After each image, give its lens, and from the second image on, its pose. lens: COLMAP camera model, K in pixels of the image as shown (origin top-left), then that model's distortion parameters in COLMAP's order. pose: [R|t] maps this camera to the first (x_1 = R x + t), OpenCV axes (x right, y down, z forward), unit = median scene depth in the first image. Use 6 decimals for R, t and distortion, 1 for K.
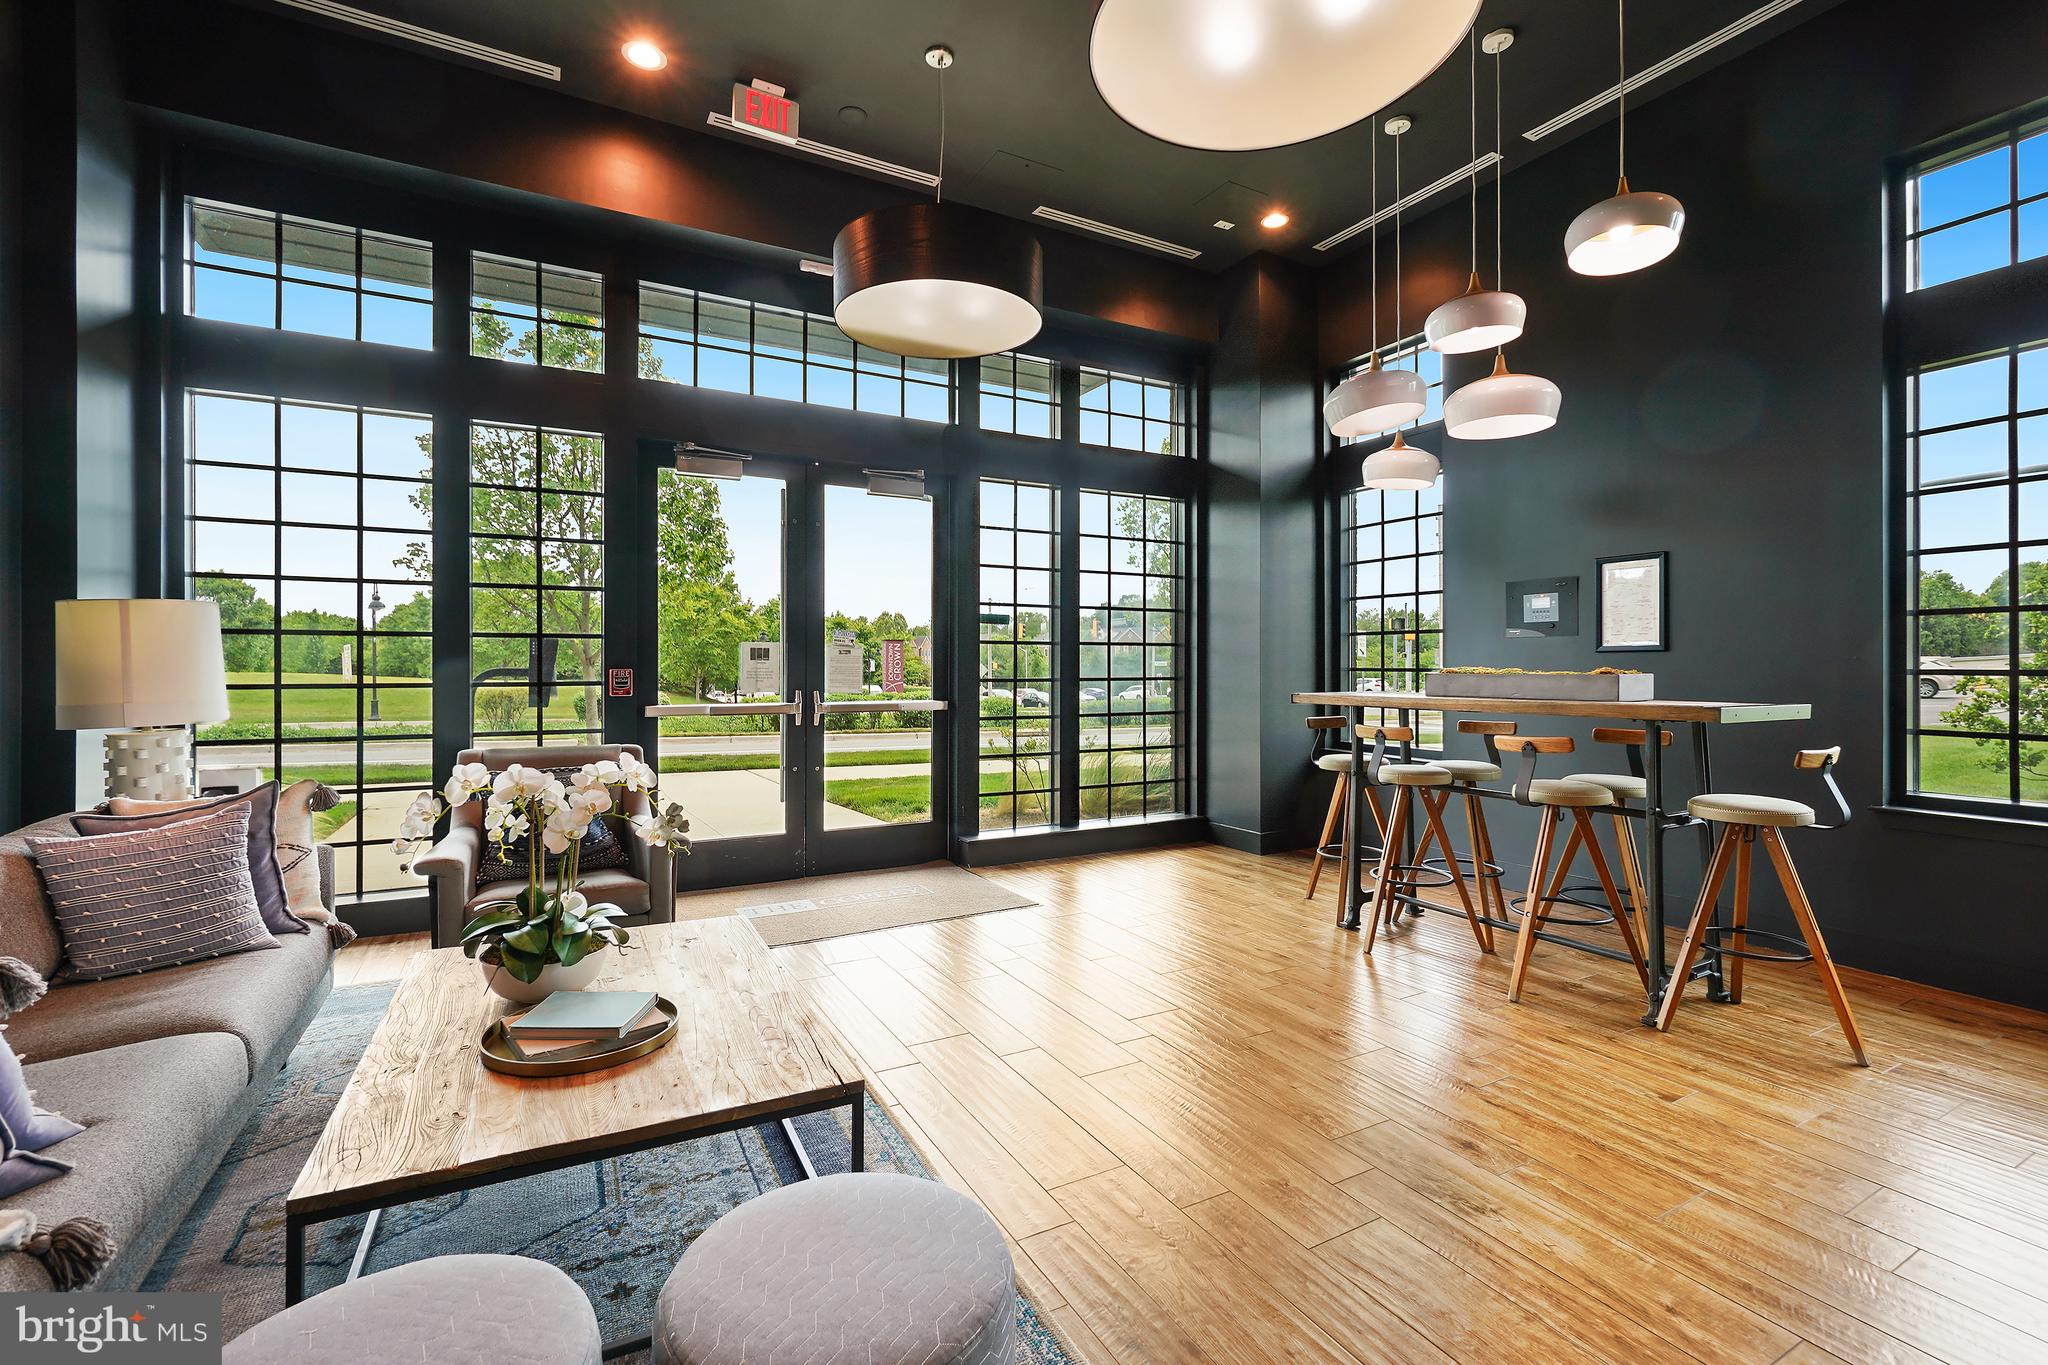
lens RADIAL K [[896.9, 0, 1019.5], [0, 896.9, 670.3], [0, 0, 1]] dist [-0.006425, 0.002643]
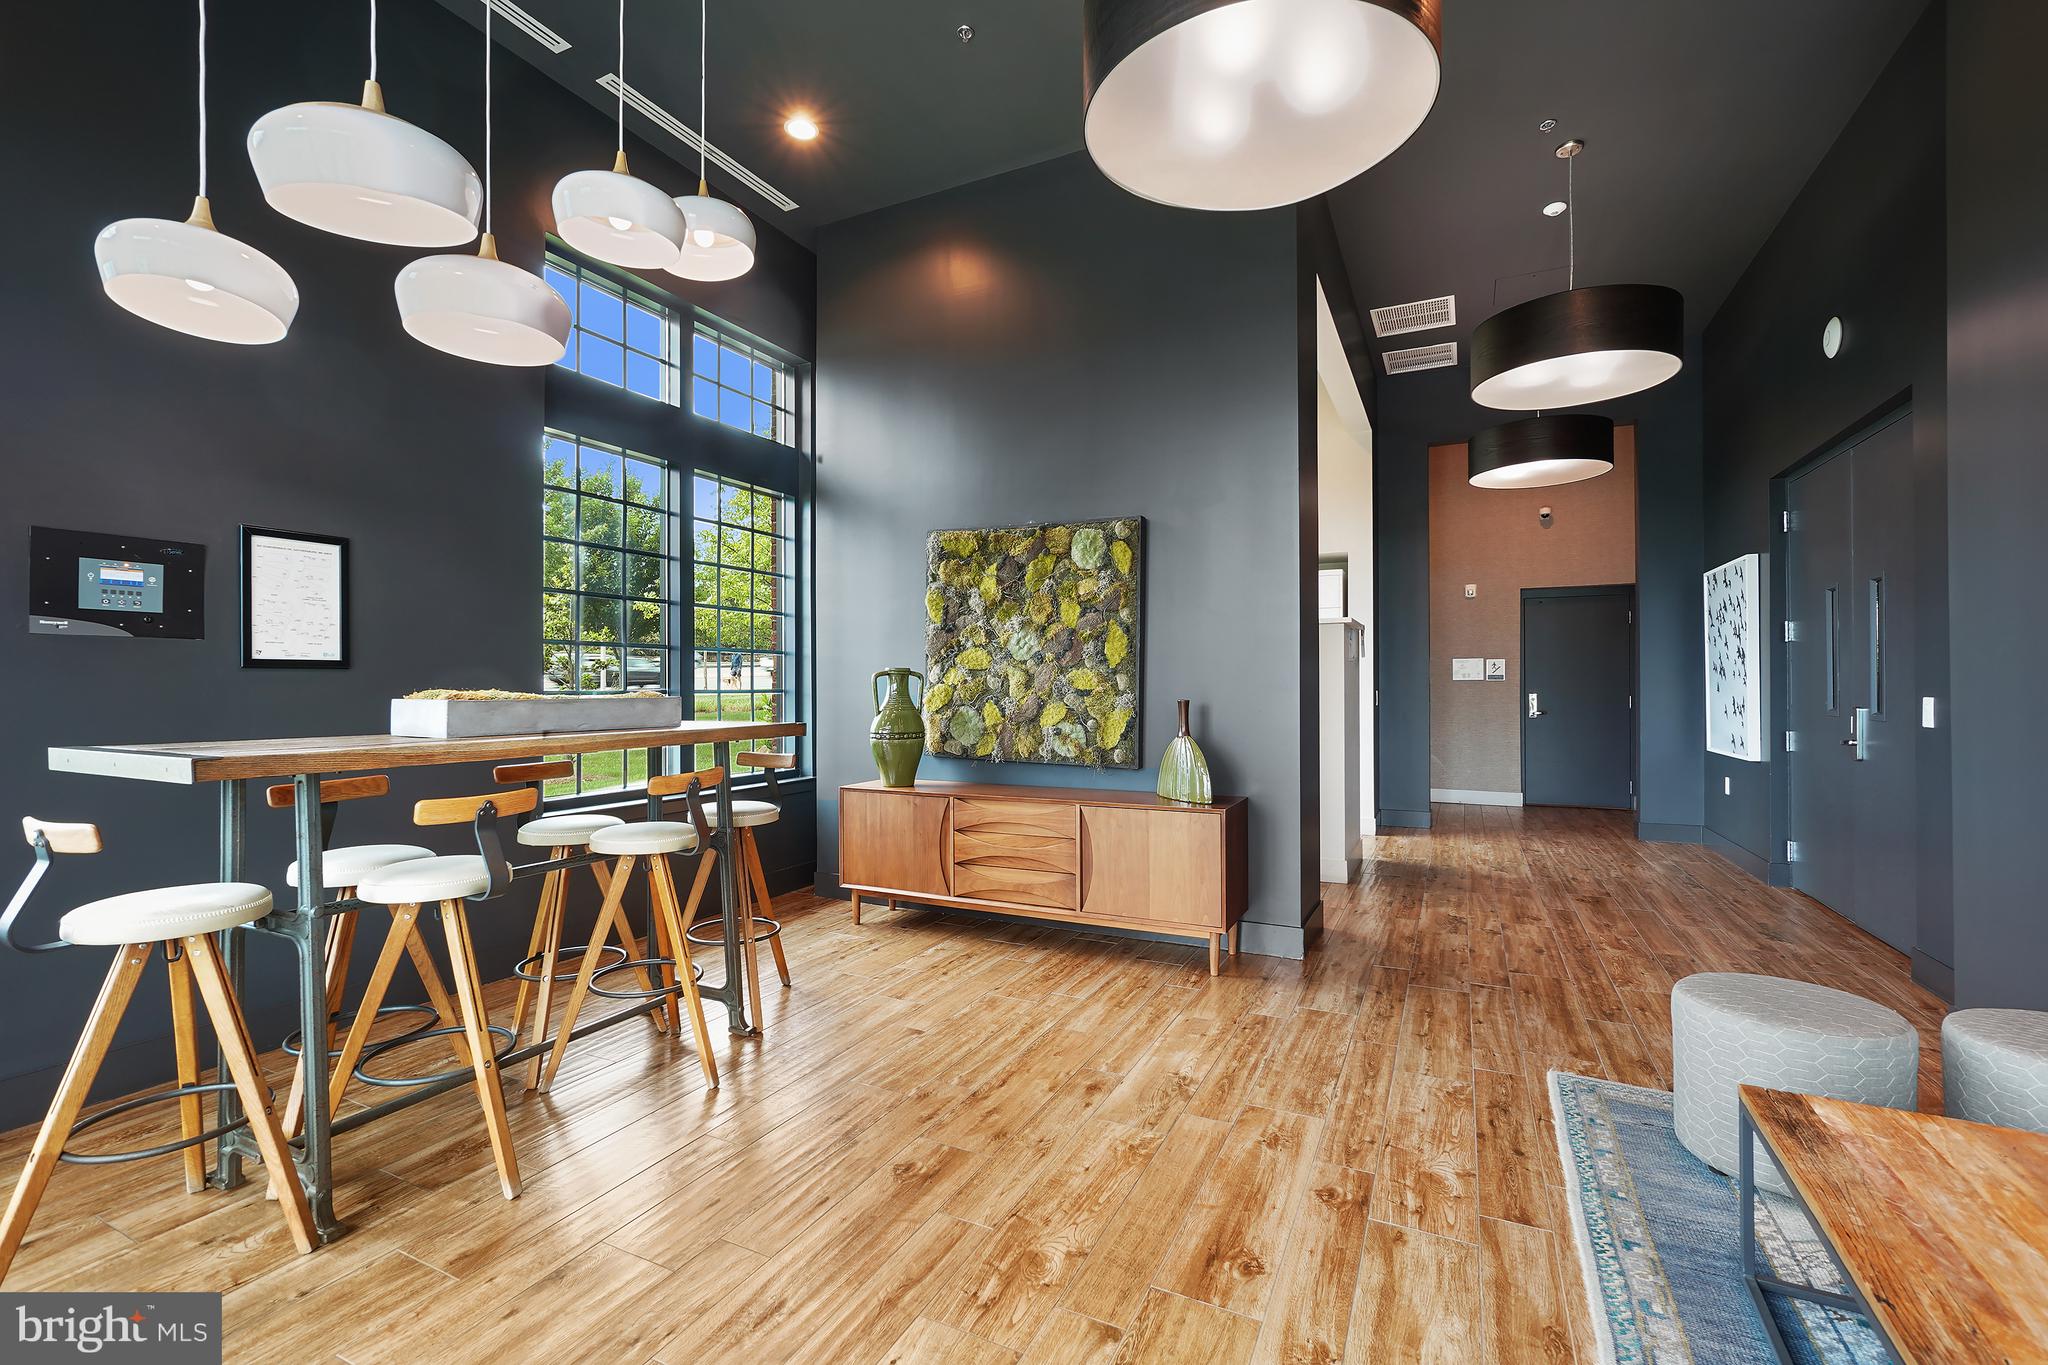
lens RADIAL K [[896.9, 0, 1013.9], [0, 896.9, 681.8], [0, 0, 1]] dist [-0.006425, 0.002643]
pose [[-0.568944, 0.006473, 0.822351, -0.400330], [0.009466, 0.999954, -0.001322, -0.006731], [-0.822322, 0.007032, -0.568979, 1.677177]]
